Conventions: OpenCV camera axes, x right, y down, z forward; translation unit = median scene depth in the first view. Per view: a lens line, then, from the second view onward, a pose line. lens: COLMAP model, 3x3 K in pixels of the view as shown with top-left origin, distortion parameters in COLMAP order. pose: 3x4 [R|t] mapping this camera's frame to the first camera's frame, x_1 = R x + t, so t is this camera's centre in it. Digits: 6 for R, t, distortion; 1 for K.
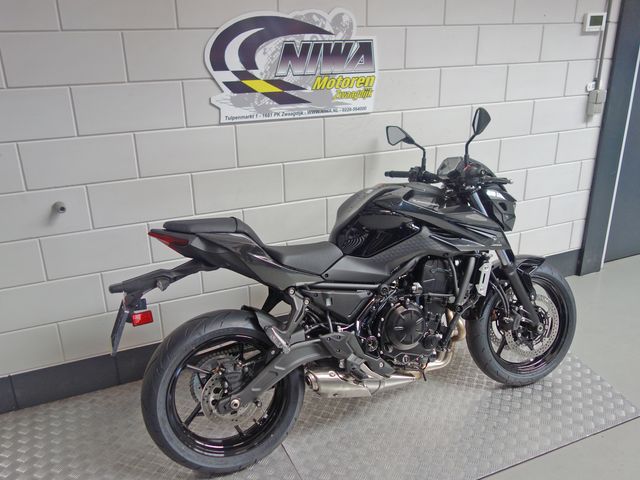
lens RADIAL K [[564.2, 0, 322.7], [0, 564.2, 240.2], [0, 0, 1]] dist [0.006079, -0.025775]
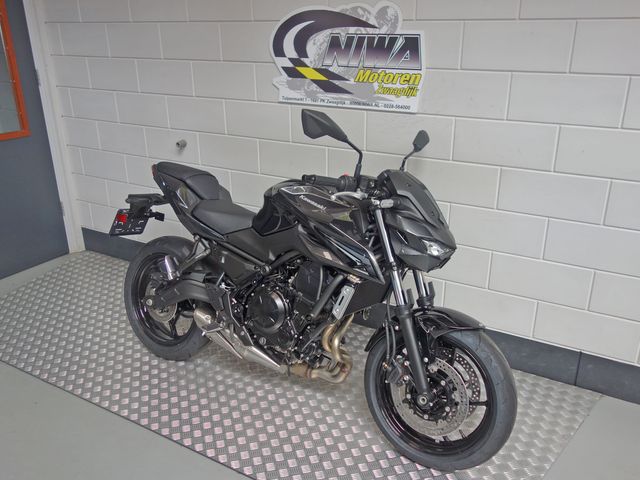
lens RADIAL K [[564.2, 0, 319.6], [0, 564.2, 242.1], [0, 0, 1]] dist [0.006079, -0.025775]
pose [[0.577390, 0.307369, -0.756403, 0.838053], [-0.288662, 0.943449, 0.163030, -0.144693], [0.763738, 0.124212, 0.633464, 0.347866]]
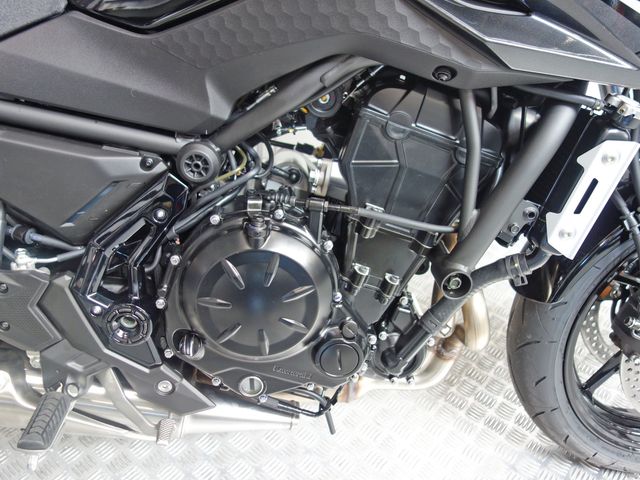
lens RADIAL K [[564.2, 0, 320.3], [0, 564.2, 242.1], [0, 0, 1]] dist [0.006079, -0.025775]
pose [[0.944947, 0.237131, -0.225486, 0.211202], [-0.158676, 0.934711, 0.318020, 0.021817], [0.286177, -0.264733, 0.920880, 0.651205]]
